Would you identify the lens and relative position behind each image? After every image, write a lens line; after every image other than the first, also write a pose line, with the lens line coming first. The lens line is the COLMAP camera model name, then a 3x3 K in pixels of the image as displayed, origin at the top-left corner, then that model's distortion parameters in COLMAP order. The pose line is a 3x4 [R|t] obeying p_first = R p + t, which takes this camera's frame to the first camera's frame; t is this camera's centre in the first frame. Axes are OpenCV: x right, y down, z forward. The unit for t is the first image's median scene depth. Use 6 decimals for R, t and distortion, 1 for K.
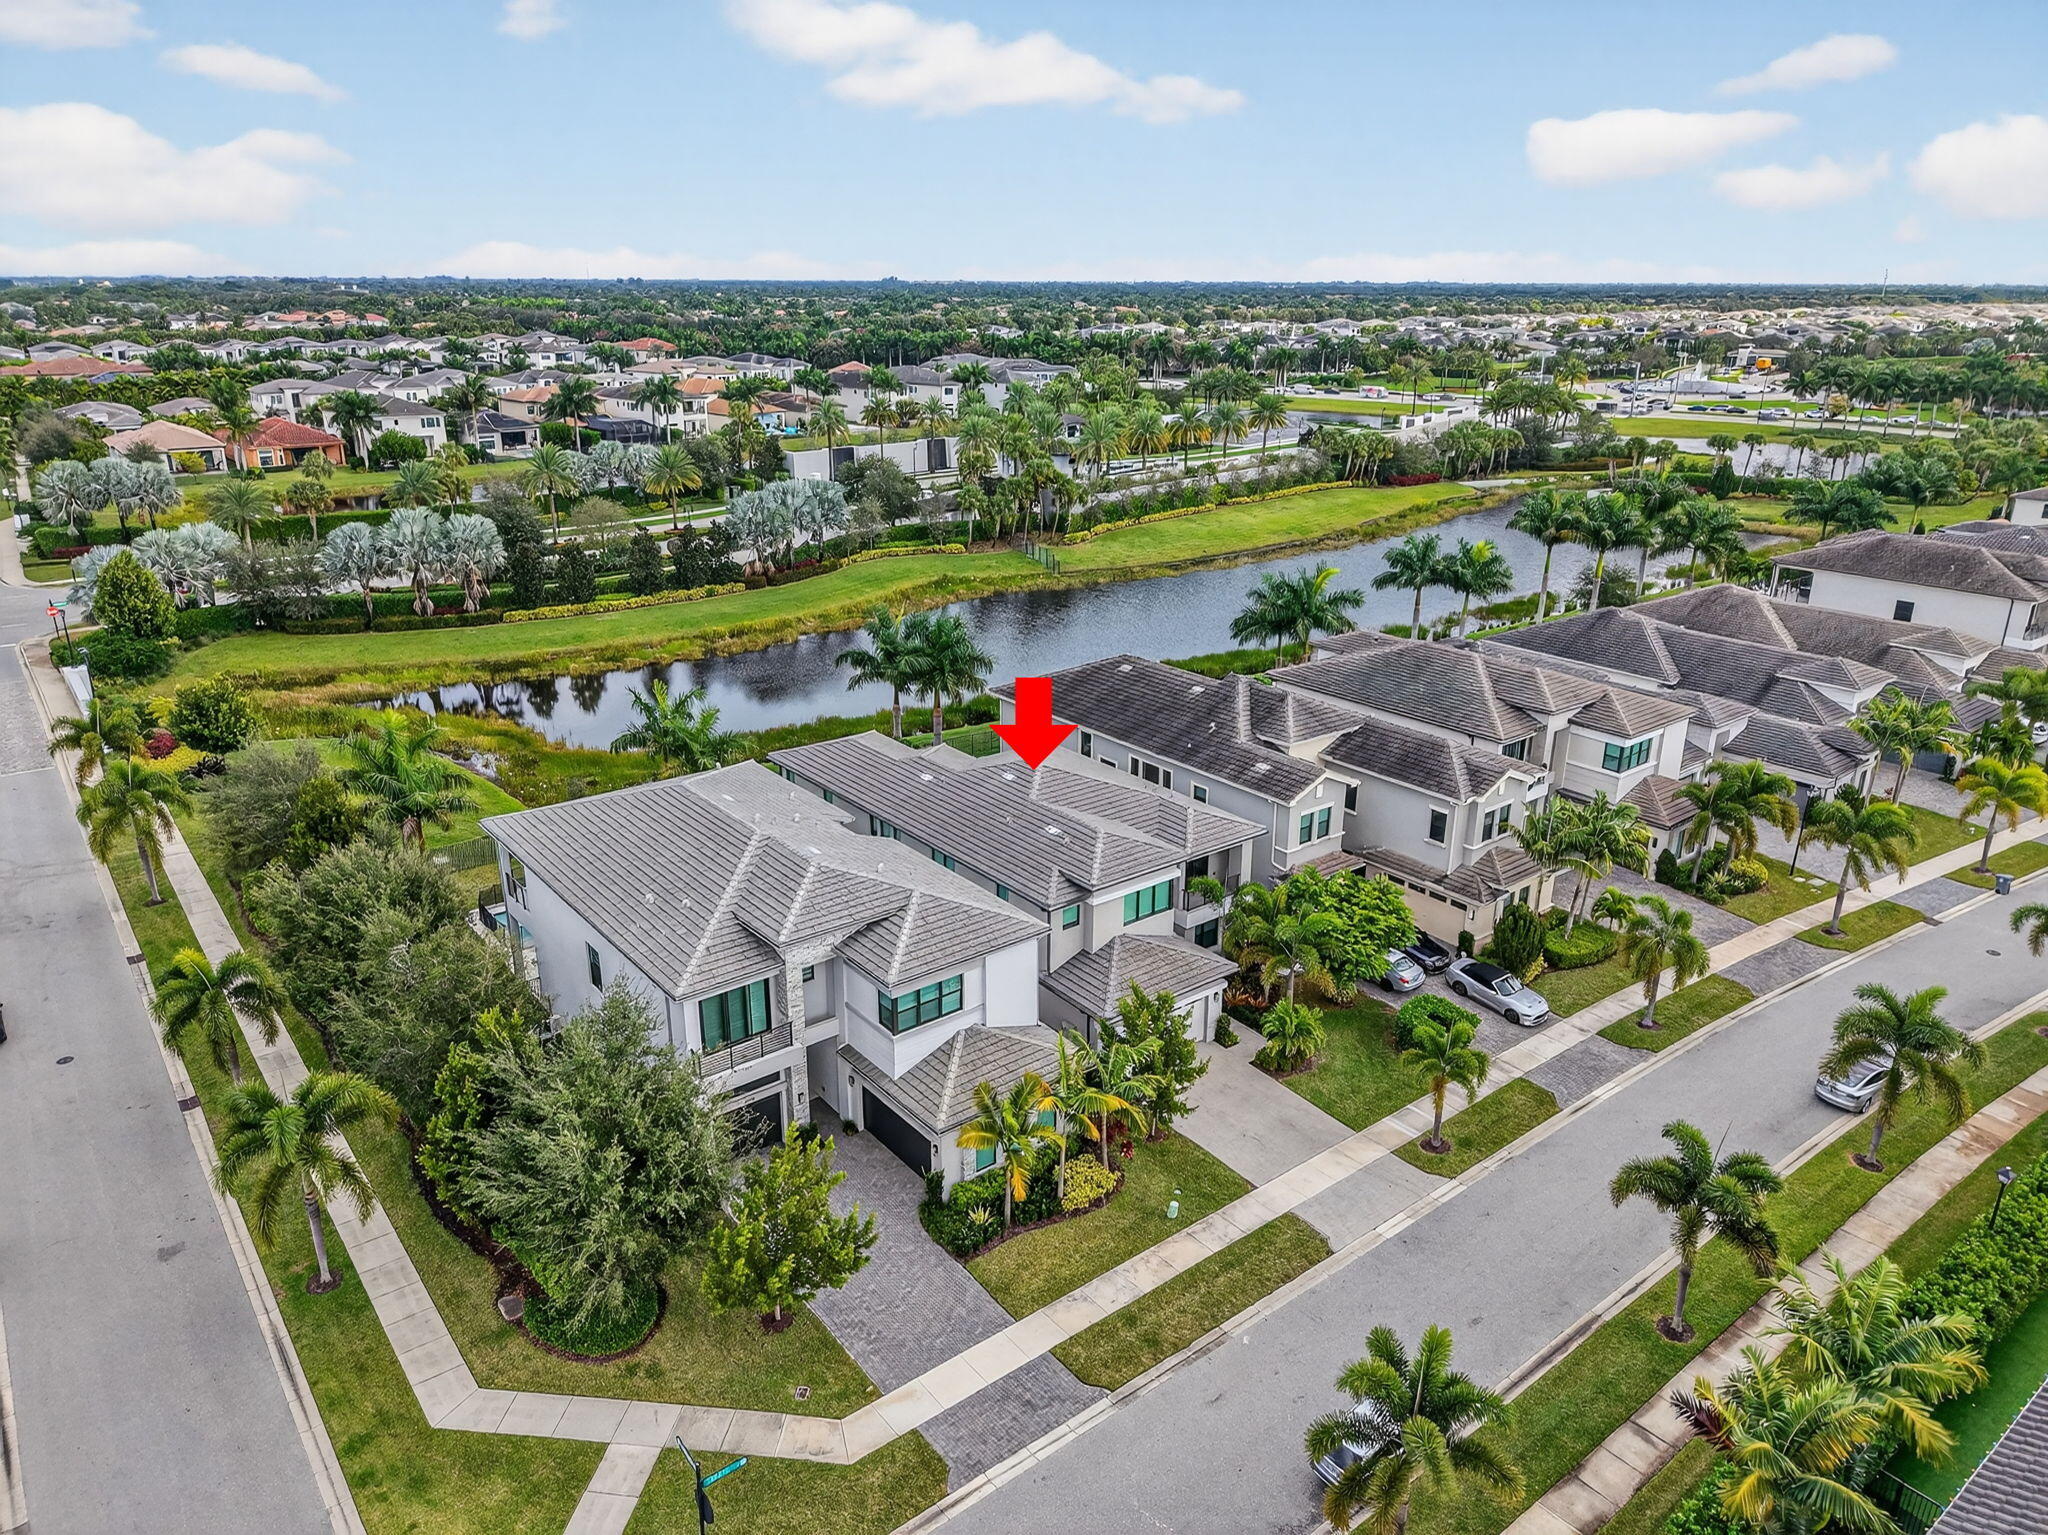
lens RADIAL K [[1385.2, 0, 1024.0], [0, 1385.2, 767.5], [0, 0, 1]] dist [0.004032, 0.000762]
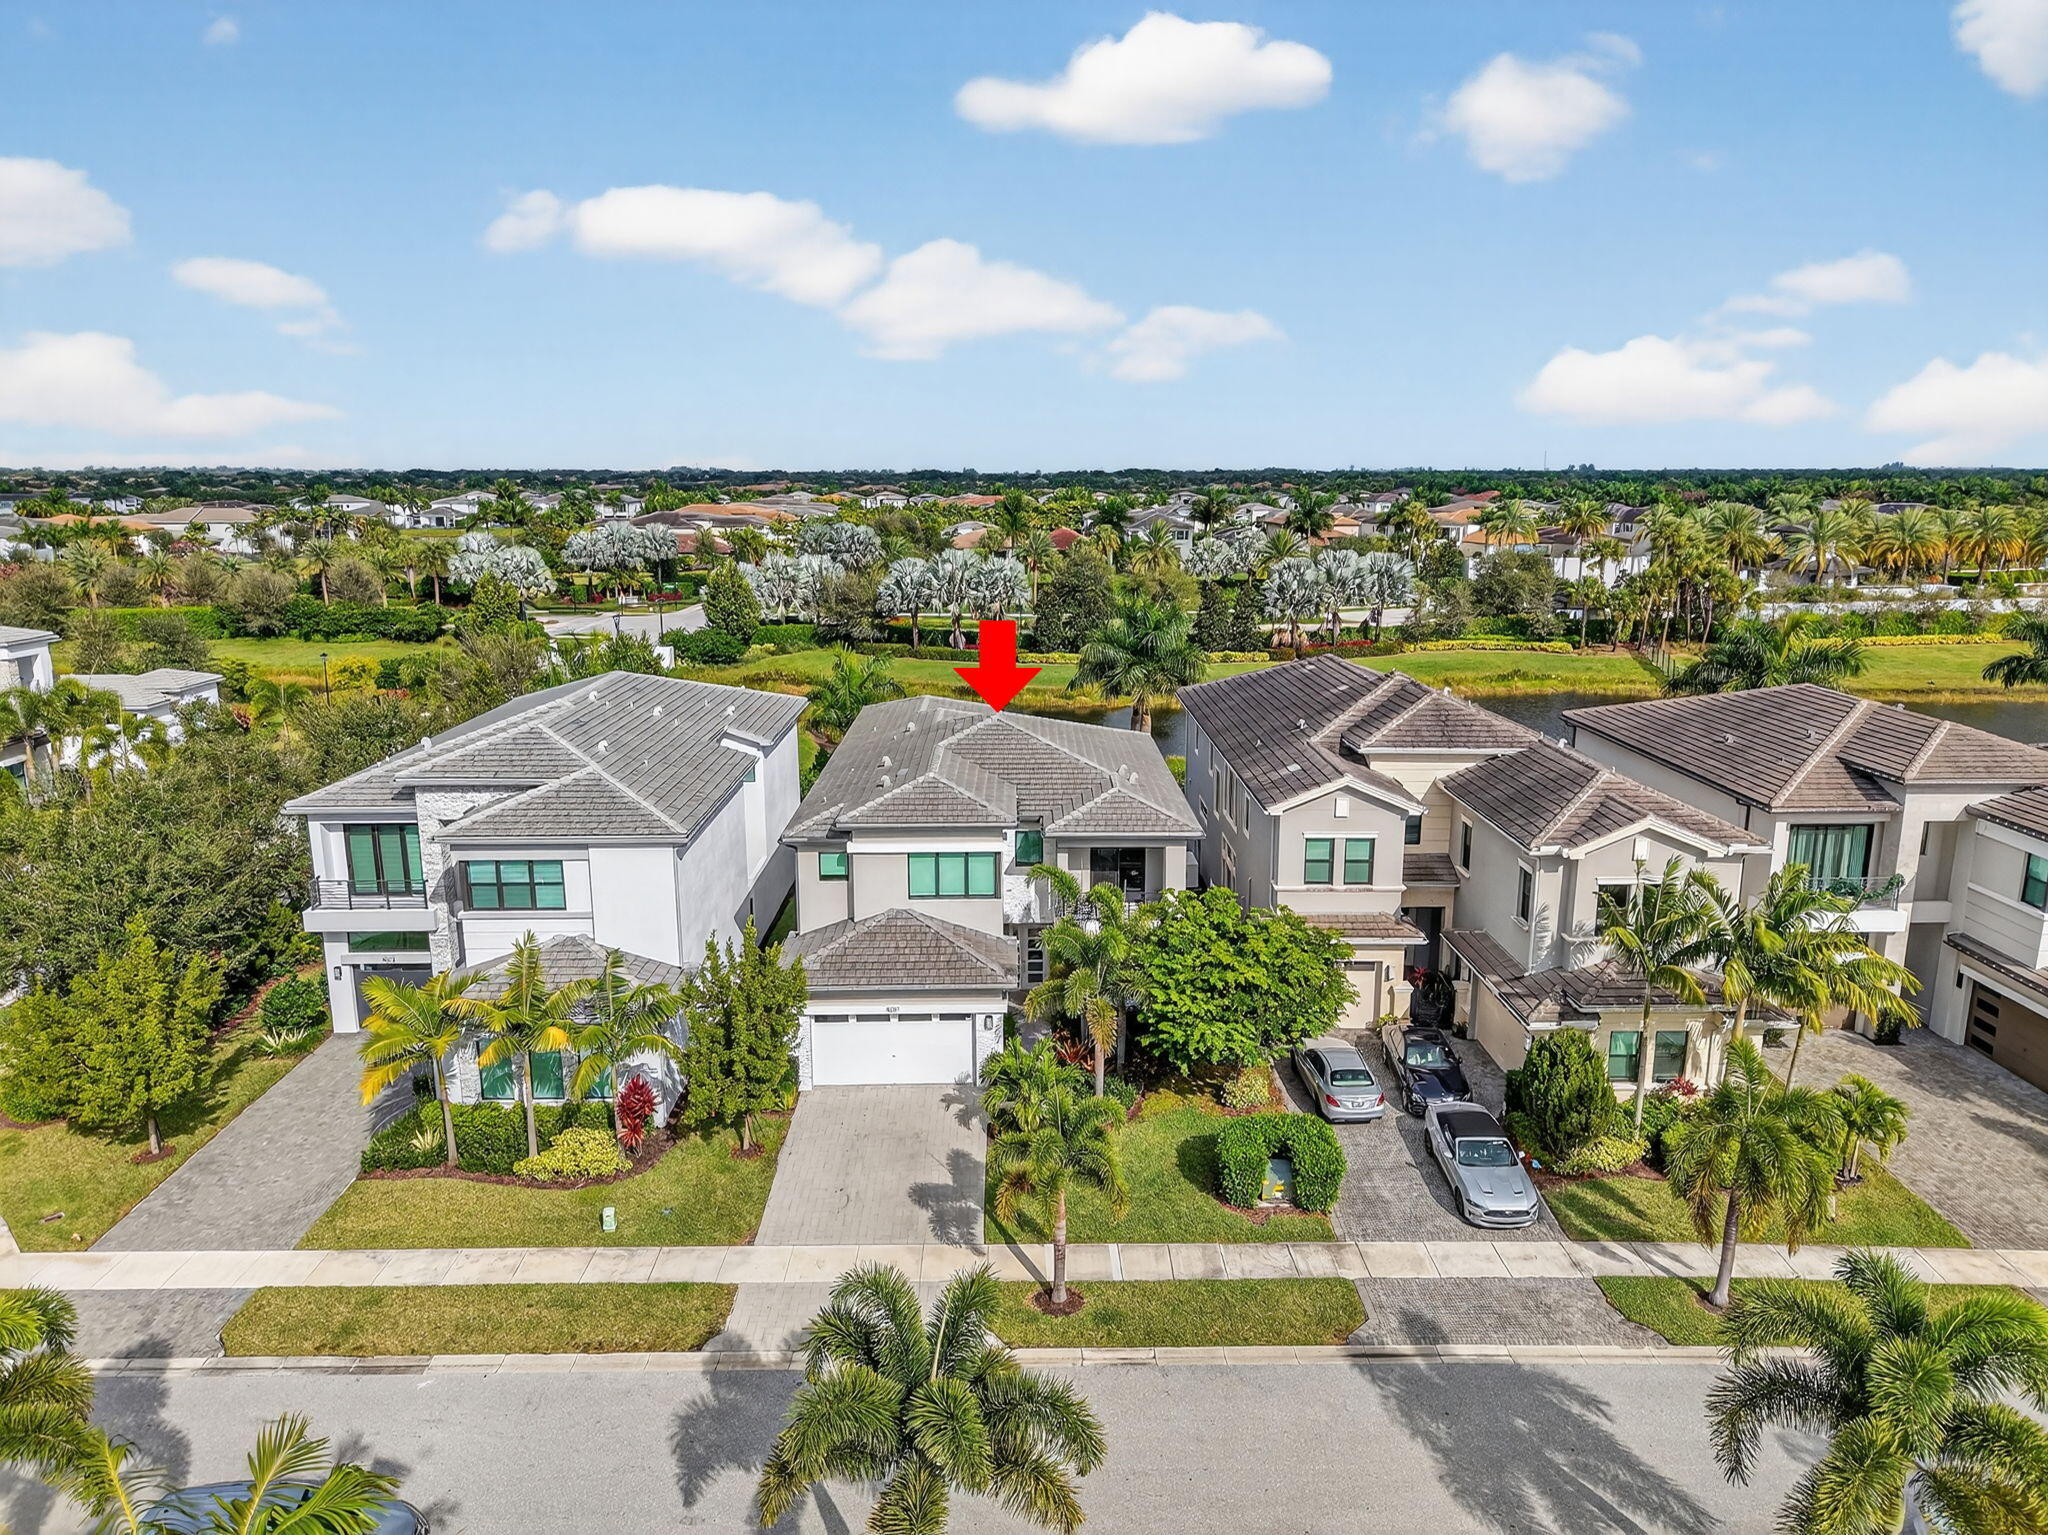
lens RADIAL K [[1385.2, 0, 1024.0], [0, 1385.2, 767.5], [0, 0, 1]] dist [0.004032, 0.000762]
pose [[0.795975, 0.123342, -0.592630, 0.523729], [-0.198814, 0.977978, -0.063490, 0.076470], [0.571749, 0.168359, 0.802969, 0.405466]]
